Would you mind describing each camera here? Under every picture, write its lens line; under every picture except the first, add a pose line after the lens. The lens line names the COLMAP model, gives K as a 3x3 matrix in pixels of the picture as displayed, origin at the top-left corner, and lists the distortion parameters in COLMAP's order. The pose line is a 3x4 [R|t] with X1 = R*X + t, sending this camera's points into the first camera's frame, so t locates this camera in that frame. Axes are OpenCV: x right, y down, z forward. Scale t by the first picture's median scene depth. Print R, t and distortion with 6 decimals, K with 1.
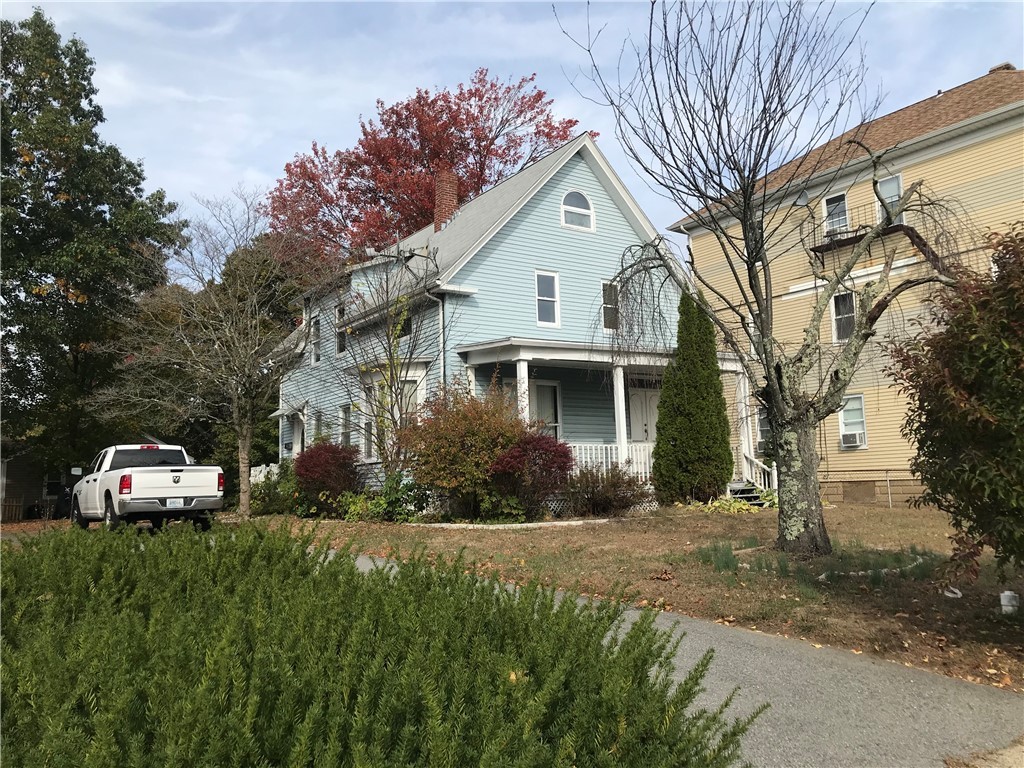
lens RADIAL K [[836.1, 0, 519.1], [0, 836.1, 386.8], [0, 0, 1]] dist [0.012003, 0.005980]
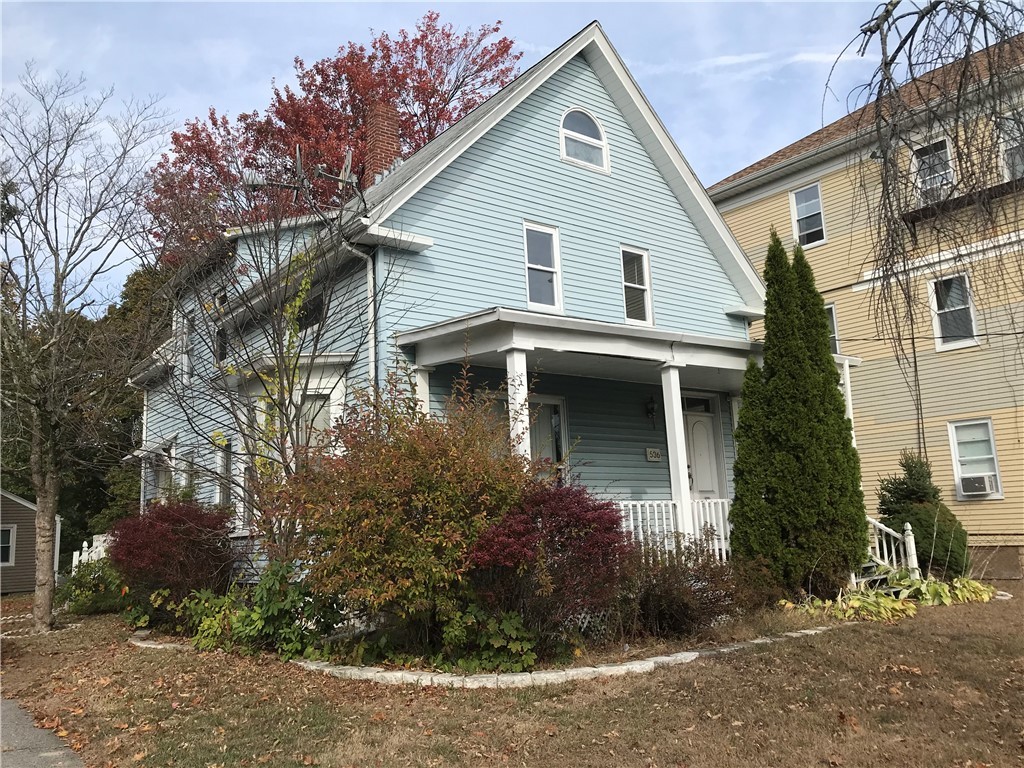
lens RADIAL K [[836.1, 0, 519.1], [0, 836.1, 386.8], [0, 0, 1]] dist [0.012003, 0.005980]
pose [[0.997688, -0.003484, 0.067870, -0.029102], [0.007090, 0.998571, -0.052962, 0.019630], [-0.067588, 0.053320, 0.996288, 0.410630]]
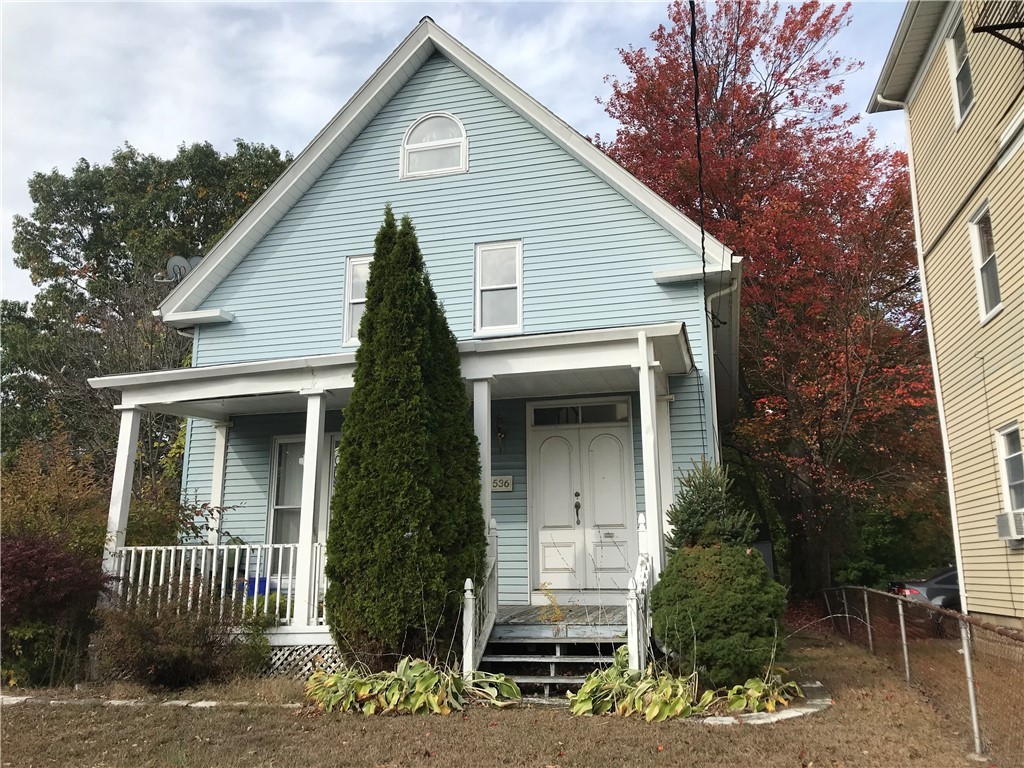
lens RADIAL K [[834.5, 0, 512.0], [0, 834.5, 384.0], [0, 0, 1]] dist [-0.003240, 0.001535]
pose [[0.659499, -0.140643, -0.738431, 0.601129], [0.079445, 0.989880, -0.117581, 0.041226], [0.747496, 0.018880, 0.663998, 0.731207]]
